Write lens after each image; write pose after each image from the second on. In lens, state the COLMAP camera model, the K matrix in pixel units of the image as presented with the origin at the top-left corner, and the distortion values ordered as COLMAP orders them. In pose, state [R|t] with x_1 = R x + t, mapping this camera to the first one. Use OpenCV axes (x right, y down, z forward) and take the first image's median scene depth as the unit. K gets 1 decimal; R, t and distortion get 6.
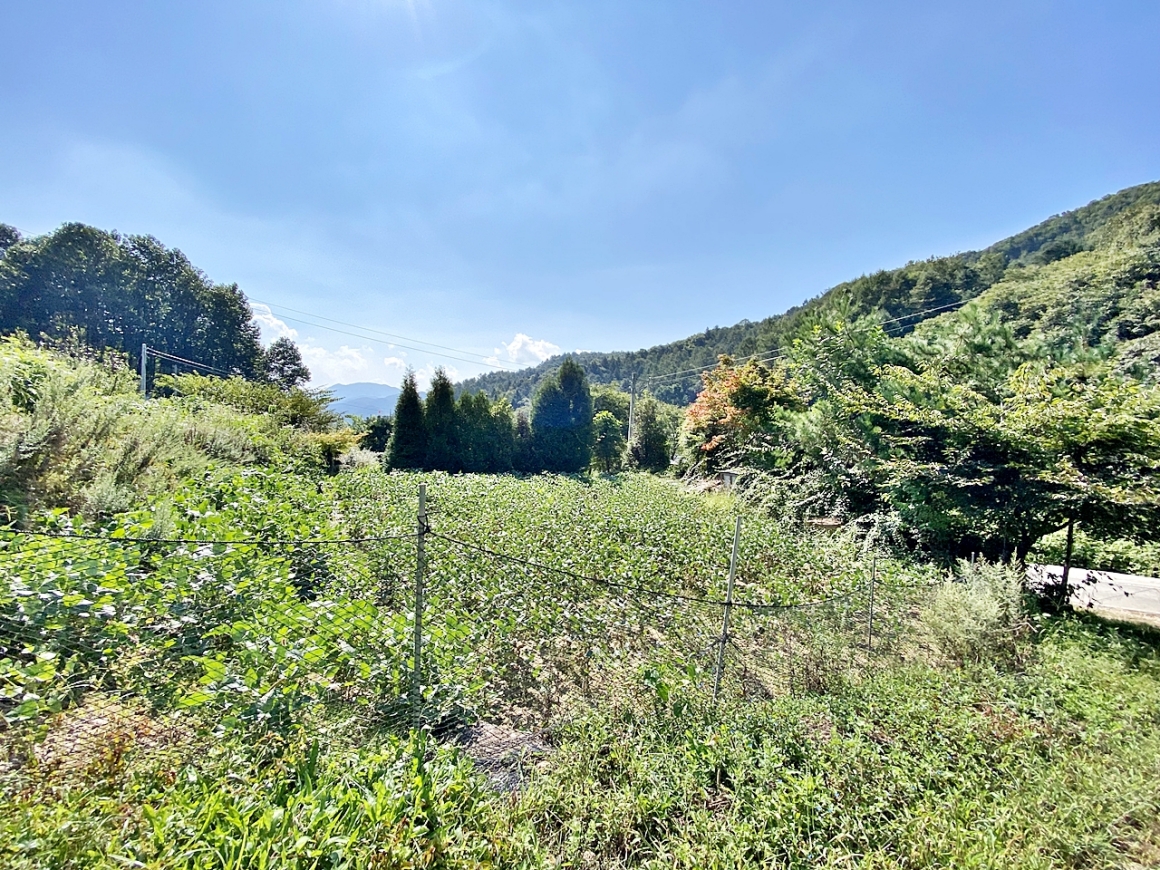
lens RADIAL K [[468.0, 0, 576.2], [0, 468.0, 436.0], [0, 0, 1]] dist [0.018431, -0.020170]
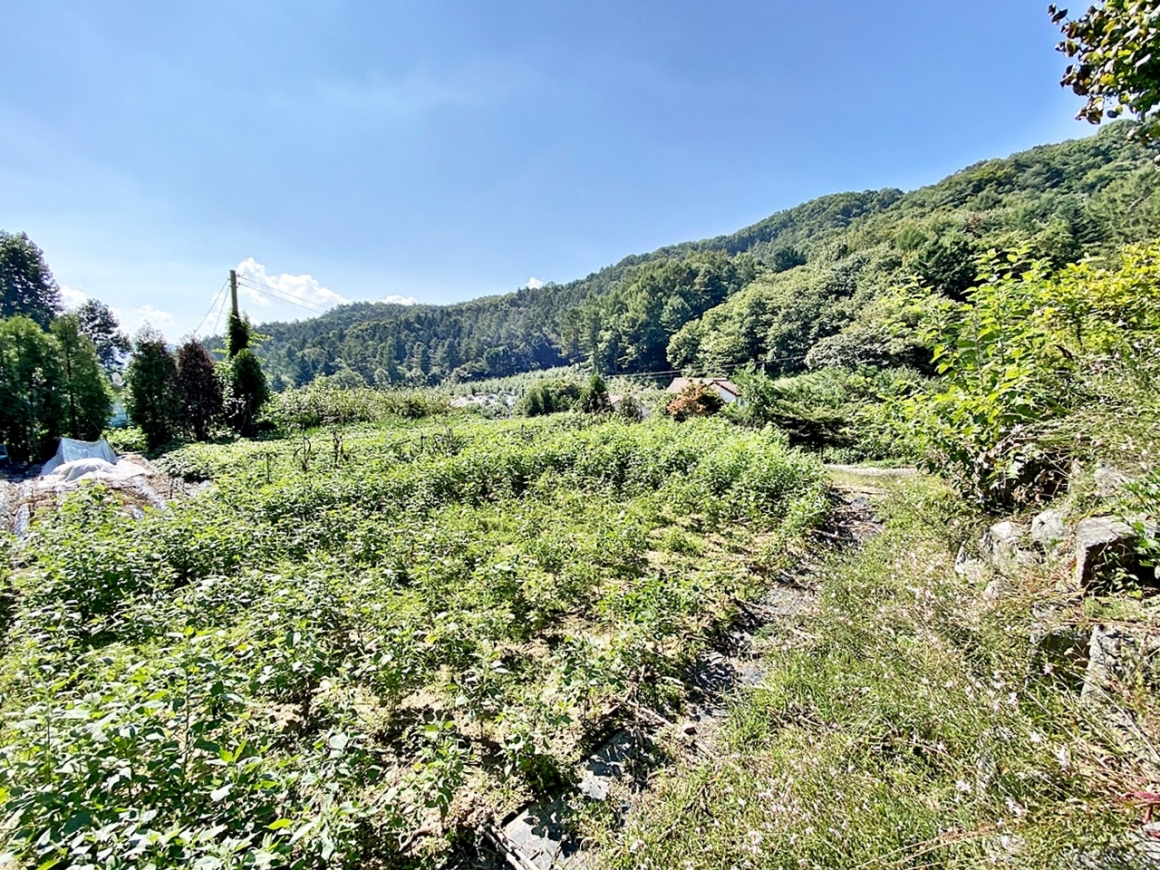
lens RADIAL K [[477.6, 0, 583.8], [0, 477.6, 432.8], [0, 0, 1]] dist [0.049871, -0.039105]
pose [[0.908740, -0.065341, 0.412215, -1.100436], [0.030462, 0.995419, 0.090630, -0.150293], [-0.416249, -0.069802, 0.906568, -0.813499]]
